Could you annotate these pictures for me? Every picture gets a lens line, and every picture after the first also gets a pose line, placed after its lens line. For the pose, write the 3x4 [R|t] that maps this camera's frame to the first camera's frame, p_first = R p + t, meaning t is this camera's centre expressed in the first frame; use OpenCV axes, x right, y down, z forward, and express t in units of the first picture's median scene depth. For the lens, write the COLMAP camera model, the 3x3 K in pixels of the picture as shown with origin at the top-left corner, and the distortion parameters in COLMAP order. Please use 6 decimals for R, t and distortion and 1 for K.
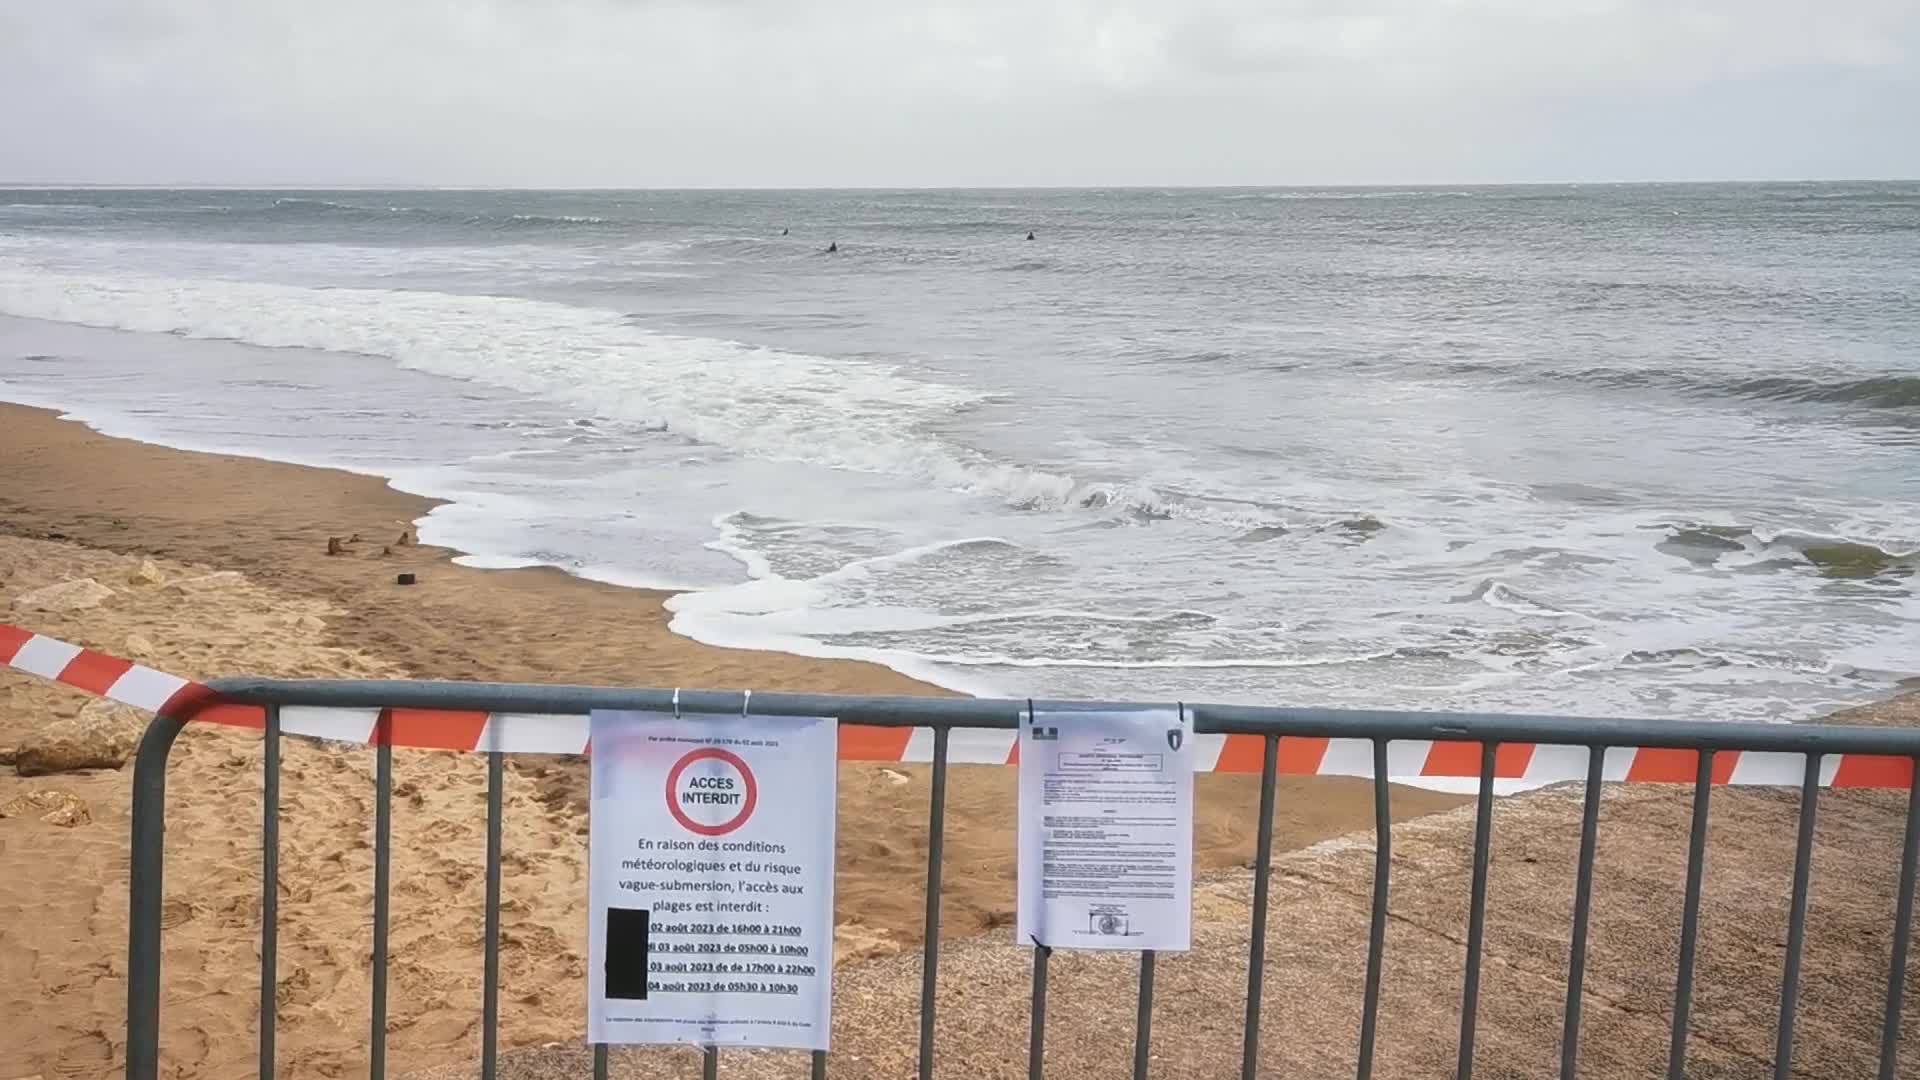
lens RADIAL K [[3191.4, 0, 951.5], [0, 3191.4, 536.7], [0, 0, 1]] dist [0.124556, 0.070246]
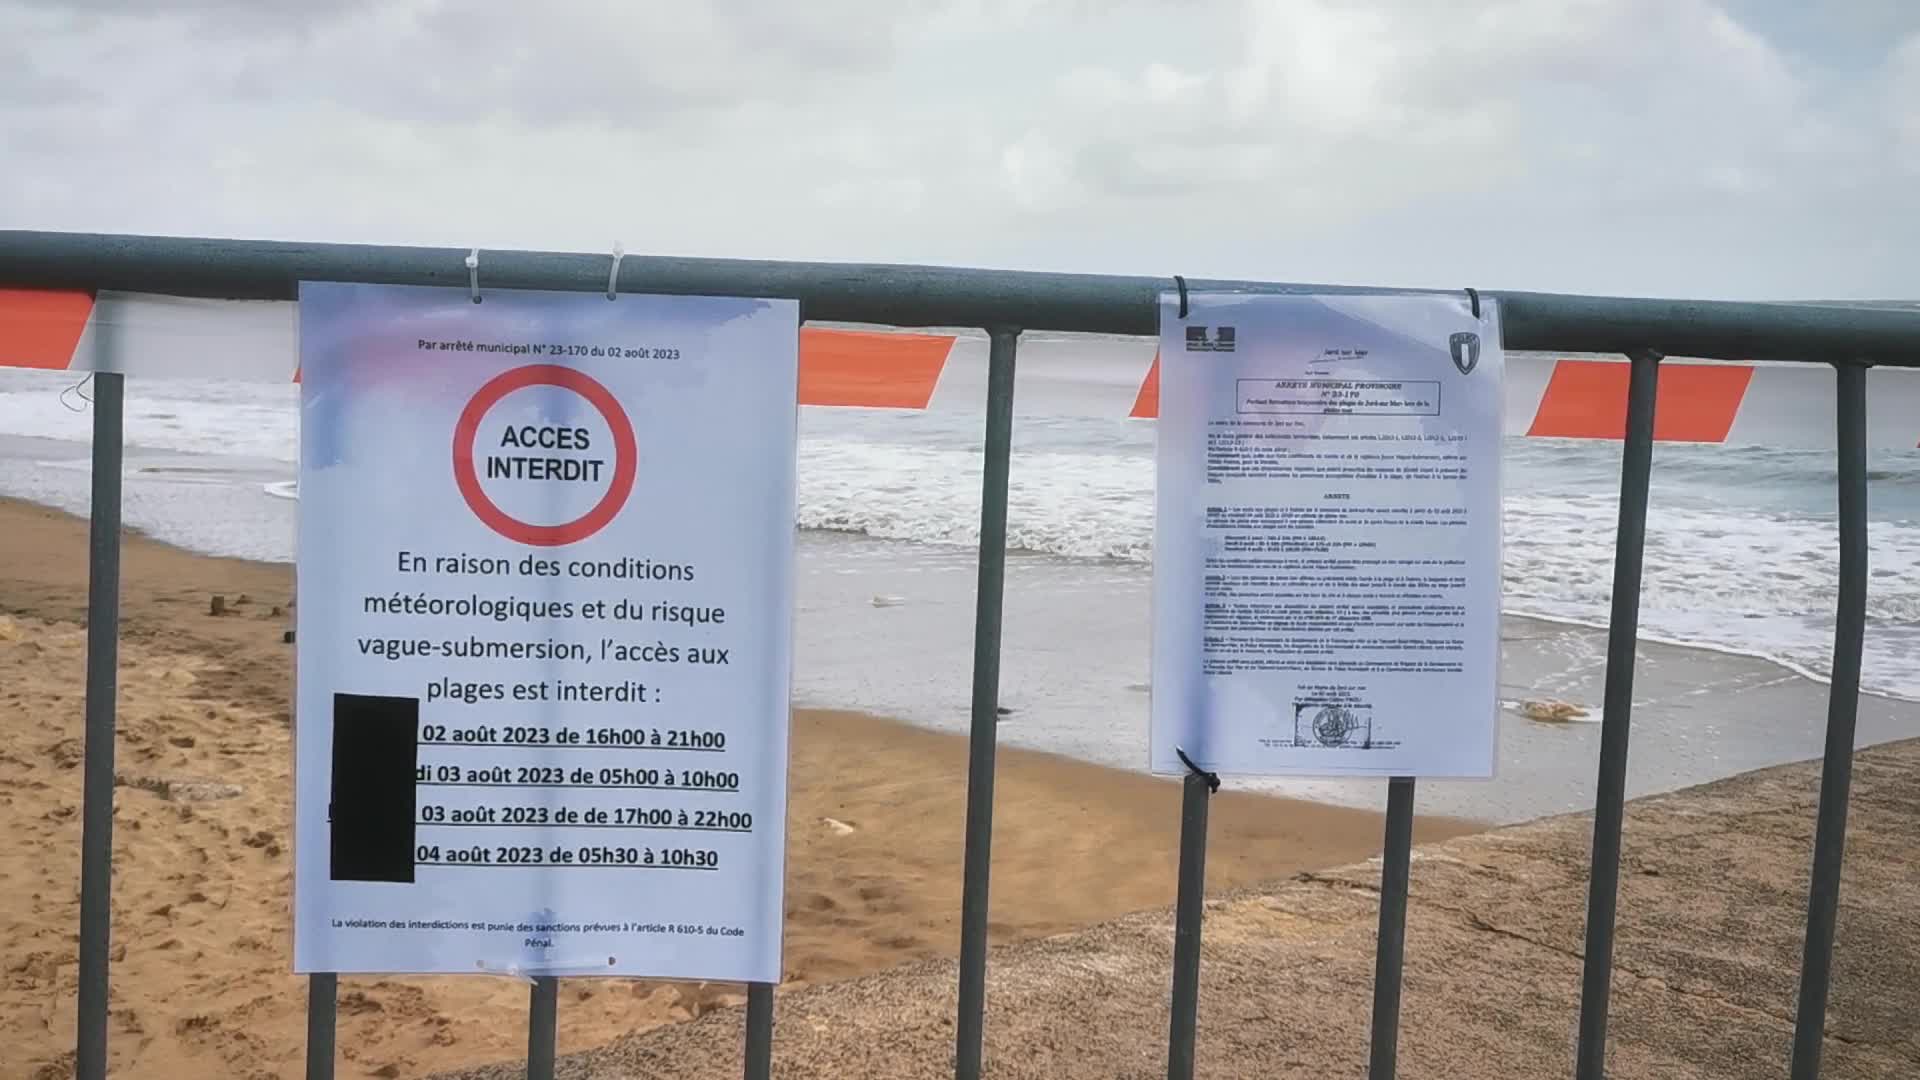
lens RADIAL K [[2617.7, 0, 967.1], [0, 2617.7, 541.8], [0, 0, 1]] dist [0.081048, -0.043266]
pose [[0.999108, -0.000632, 0.042220, -0.018229], [0.004466, 0.995861, -0.090782, 0.089579], [-0.041988, 0.090890, 0.994975, 0.404671]]
